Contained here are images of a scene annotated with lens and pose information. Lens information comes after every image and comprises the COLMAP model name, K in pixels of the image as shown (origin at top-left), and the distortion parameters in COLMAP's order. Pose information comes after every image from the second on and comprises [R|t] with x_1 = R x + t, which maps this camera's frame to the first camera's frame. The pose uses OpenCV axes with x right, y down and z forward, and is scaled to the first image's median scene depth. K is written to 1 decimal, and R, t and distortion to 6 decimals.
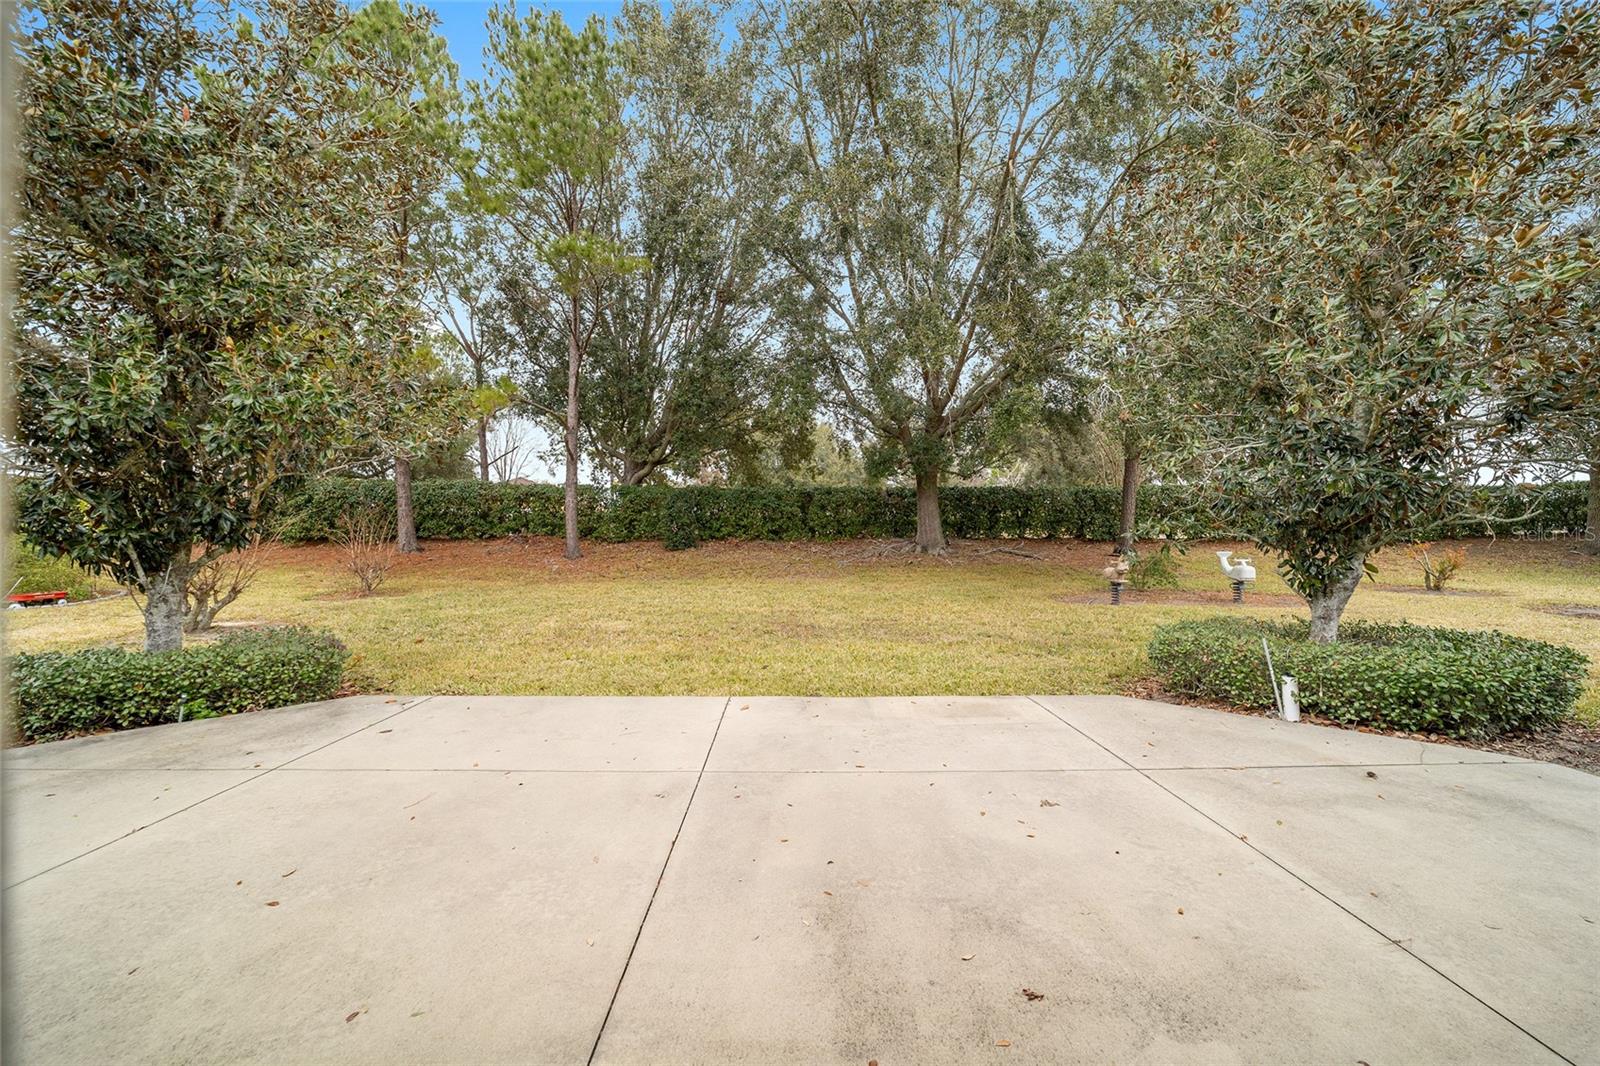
lens RADIAL K [[606.3, 0, 794.1], [0, 606.3, 527.6], [0, 0, 1]] dist [-0.022195, 0.000106]
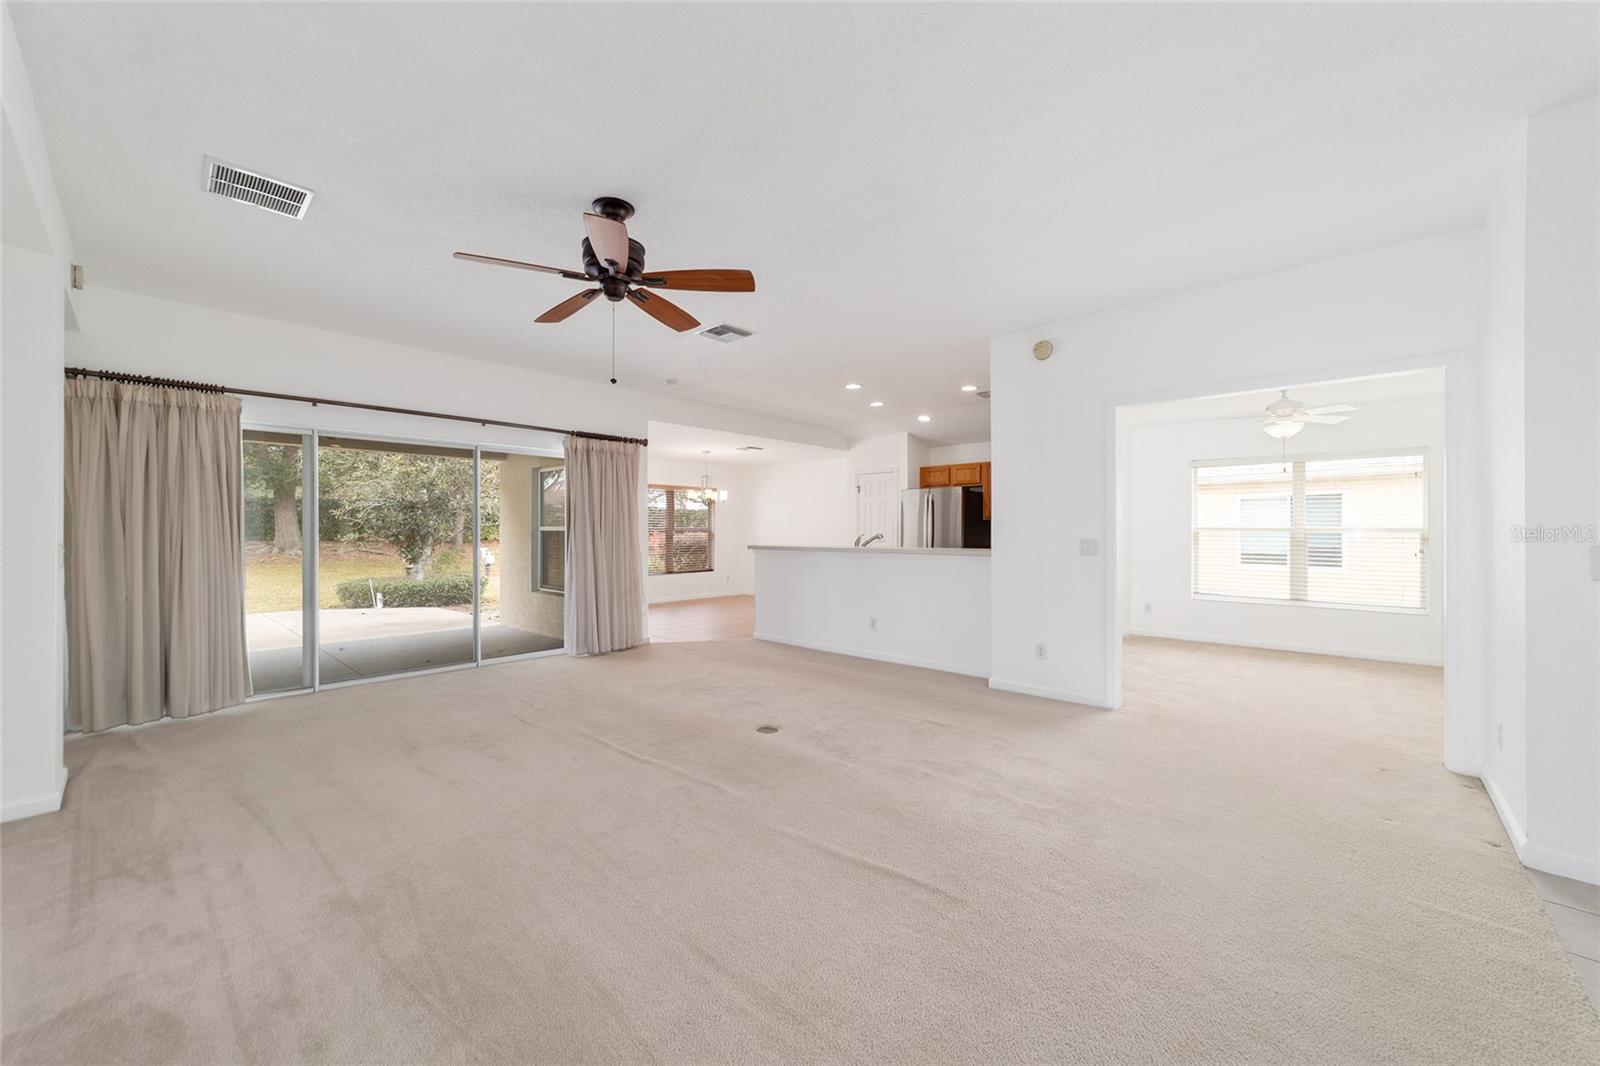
lens RADIAL K [[610.2, 0, 794.6], [0, 610.2, 529.1], [0, 0, 1]] dist [-0.021042, 0.009563]
pose [[0.678790, 0.003754, 0.734323, 0.026056], [-0.005937, 0.999982, 0.000376, -0.013525], [-0.734309, -0.004615, 0.678800, -0.609497]]
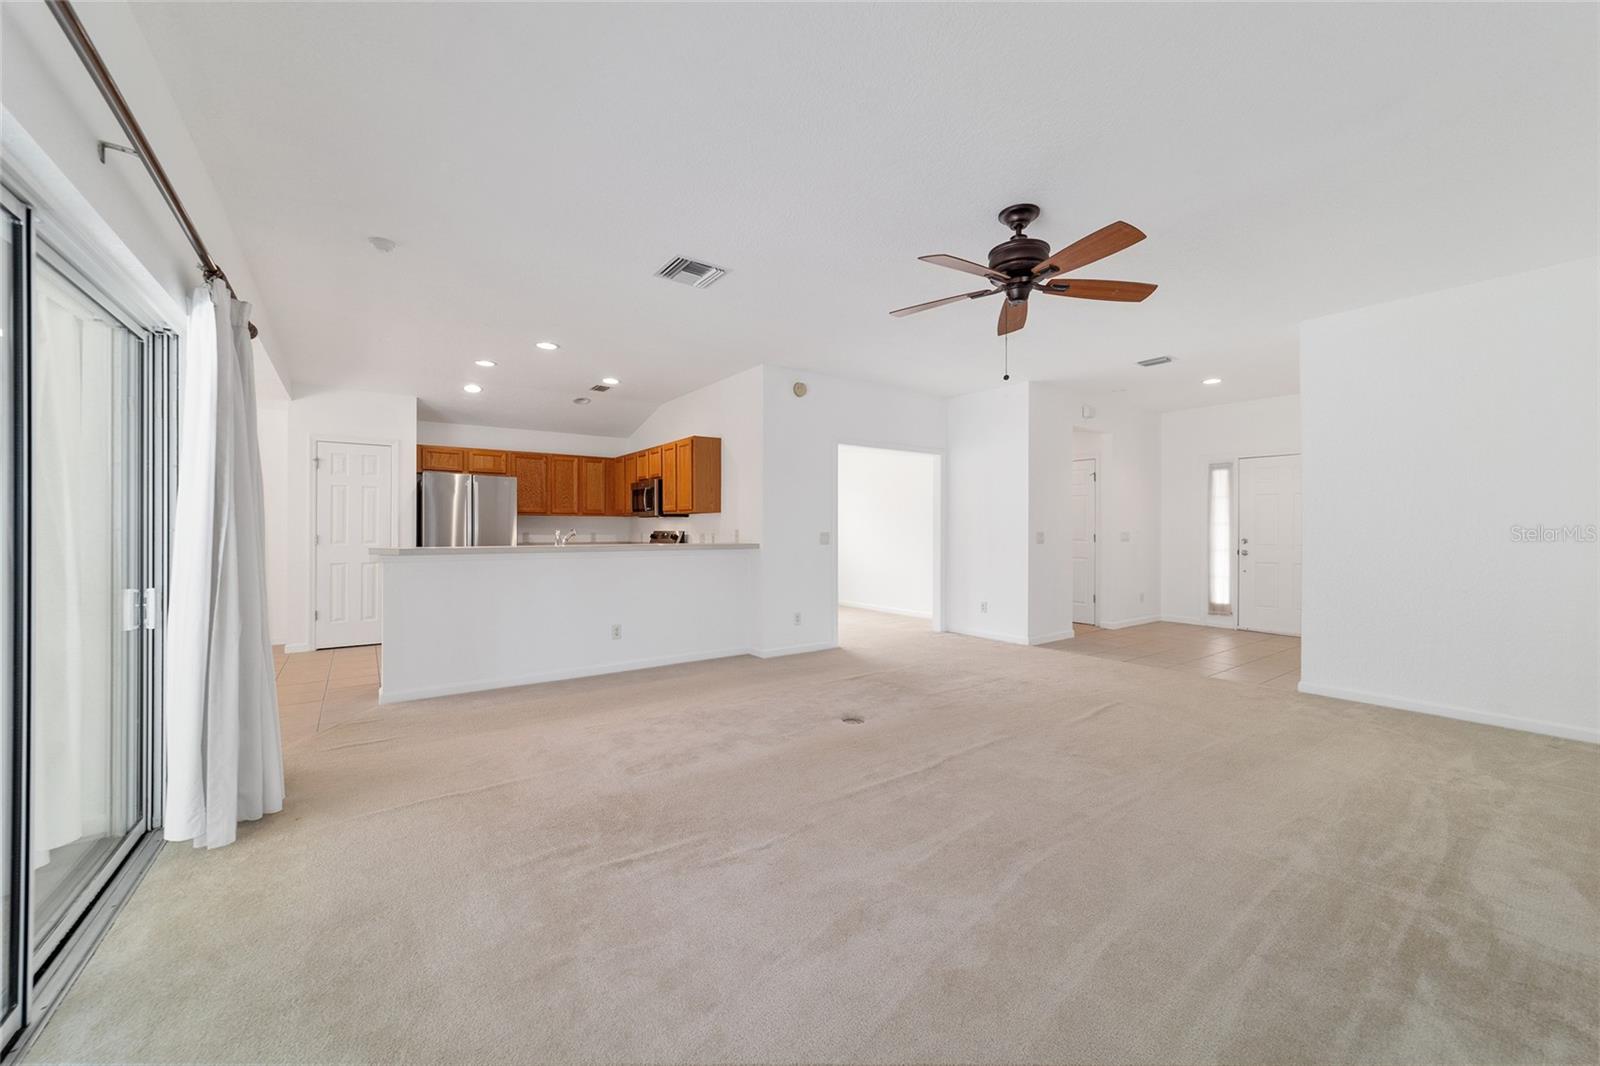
lens RADIAL K [[610.2, 0, 794.6], [0, 610.2, 529.1], [0, 0, 1]] dist [-0.021042, 0.009563]
pose [[-0.581419, 0.001686, 0.813603, 0.008805], [-0.004938, 0.999972, -0.005600, -0.009554], [-0.813589, -0.007273, -0.581394, -0.261879]]
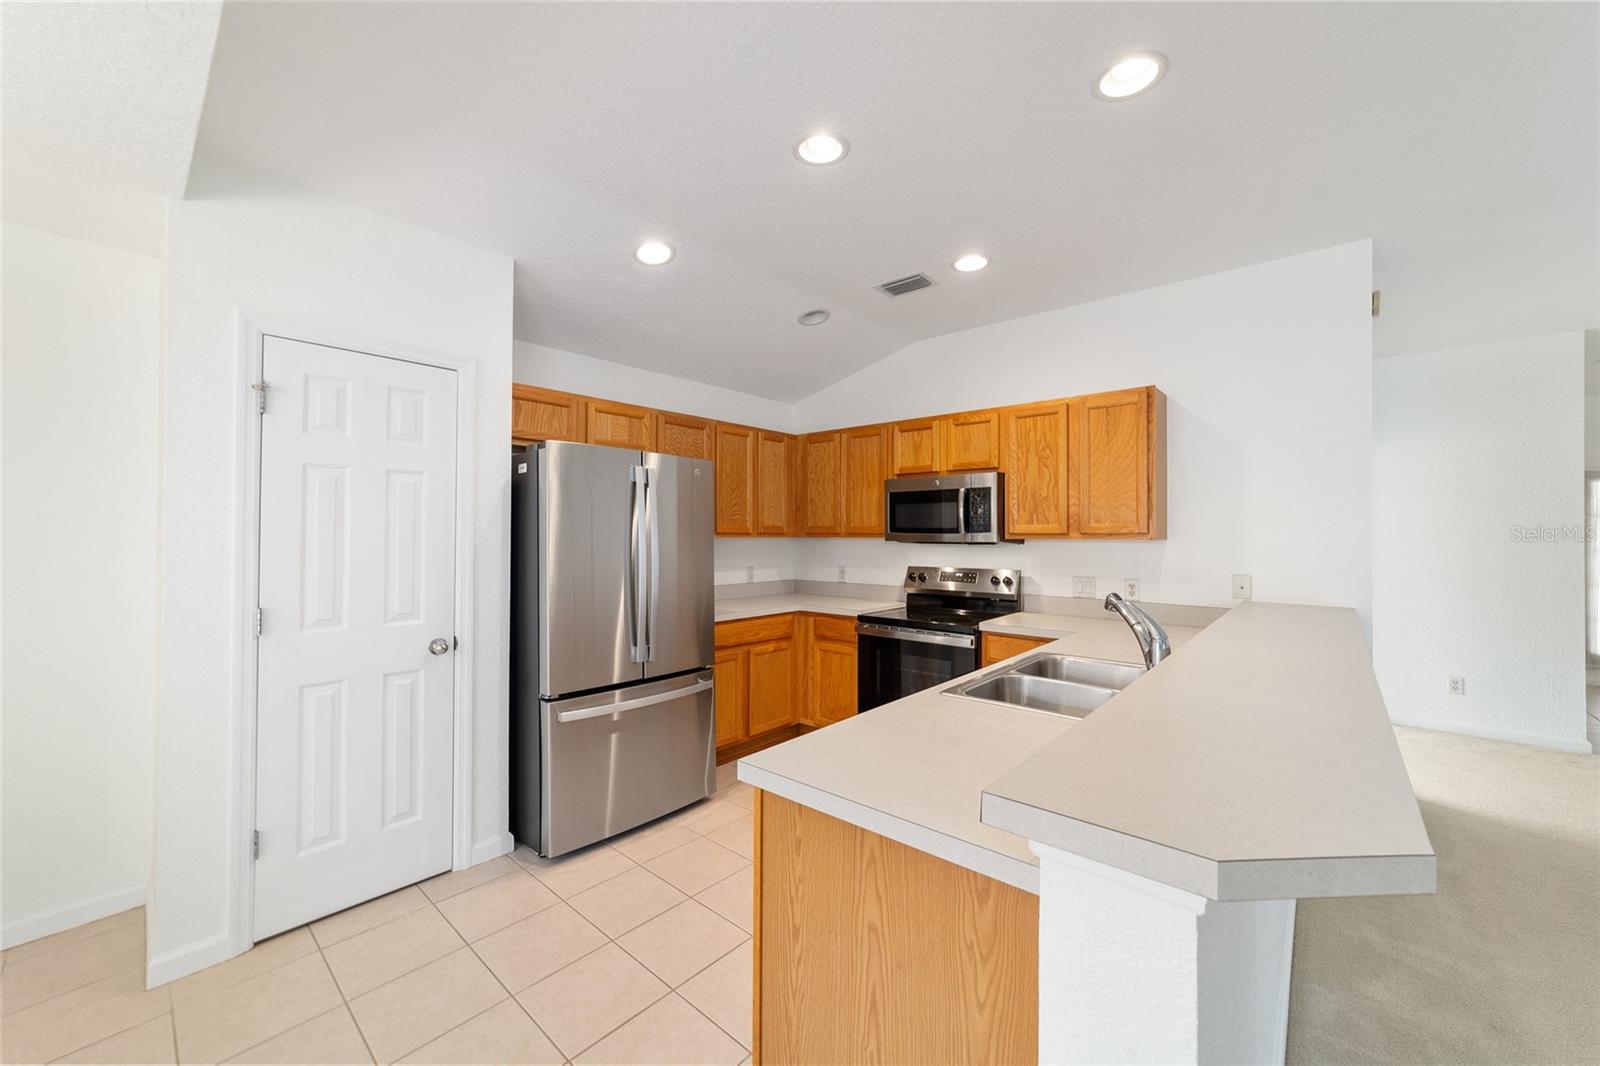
lens RADIAL K [[610.2, 0, 794.6], [0, 610.2, 529.1], [0, 0, 1]] dist [-0.021042, 0.009563]
pose [[-0.747619, 0.006608, 0.664095, 0.341687], [-0.005429, 0.999856, -0.016062, -0.022730], [-0.664106, -0.015614, -0.747476, -0.214622]]
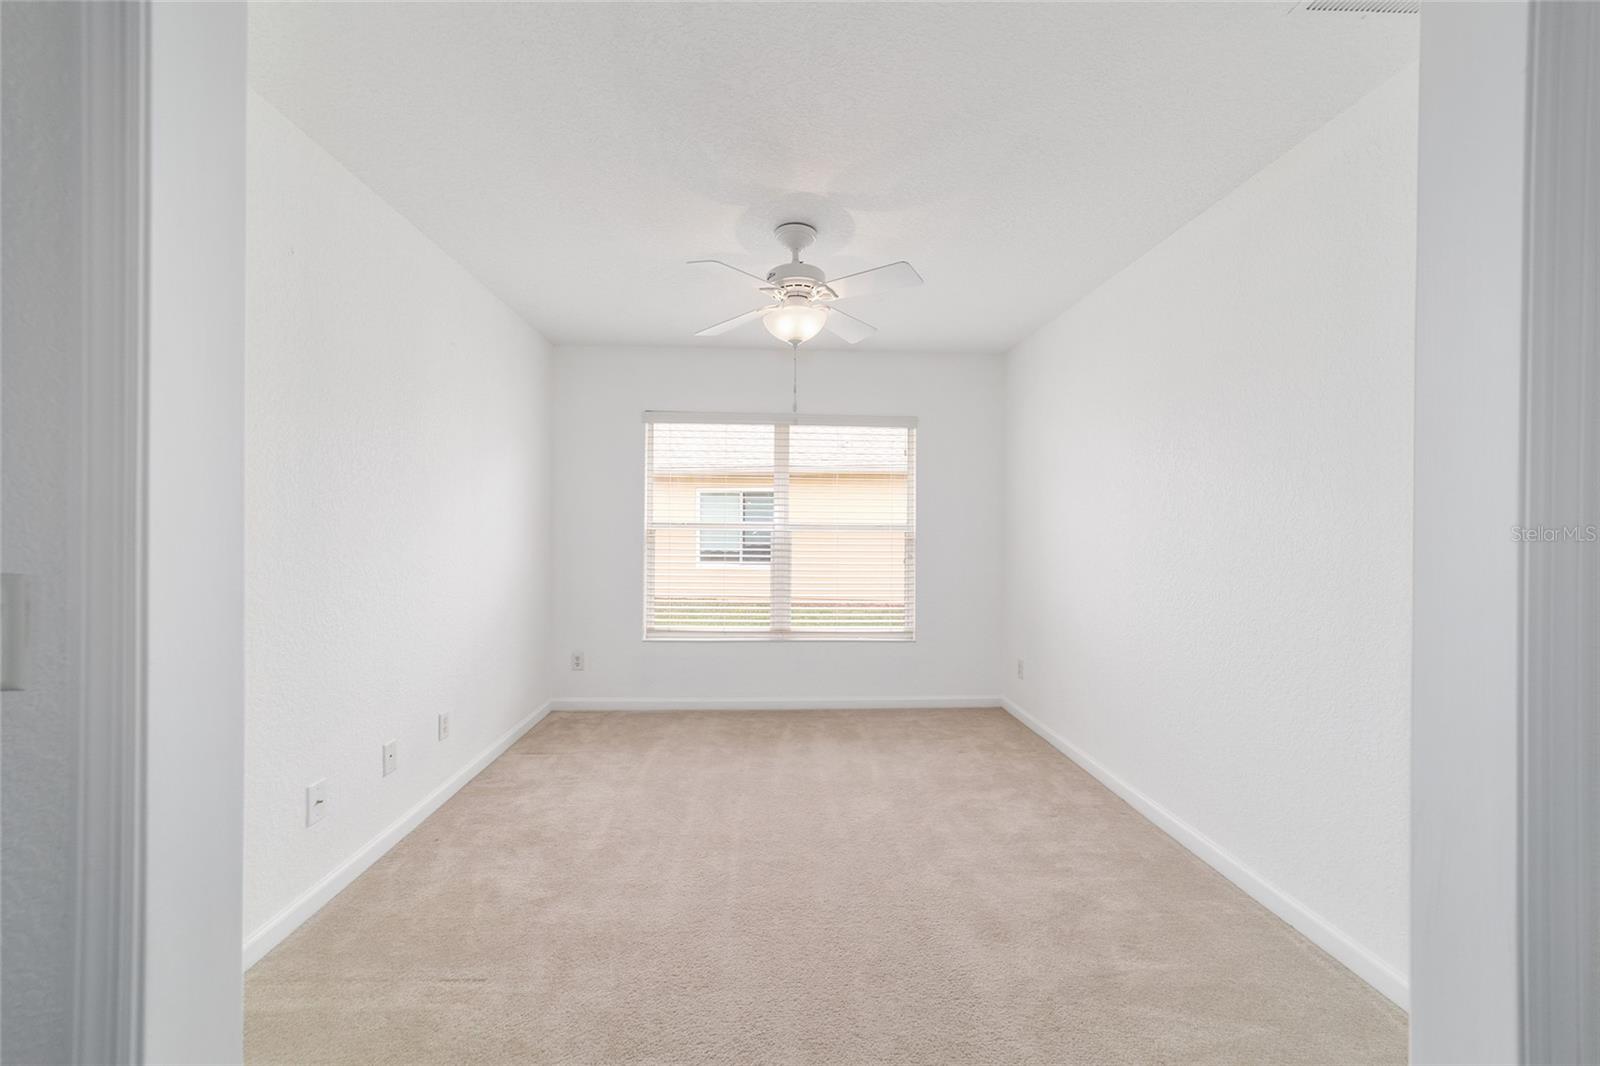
lens RADIAL K [[610.2, 0, 794.6], [0, 610.2, 529.1], [0, 0, 1]] dist [-0.021042, 0.009563]
pose [[-0.049314, 0.002816, 0.998779, 0.288431], [-0.013315, 0.999905, -0.003477, -0.013017], [-0.998695, -0.013470, -0.049272, -0.573617]]
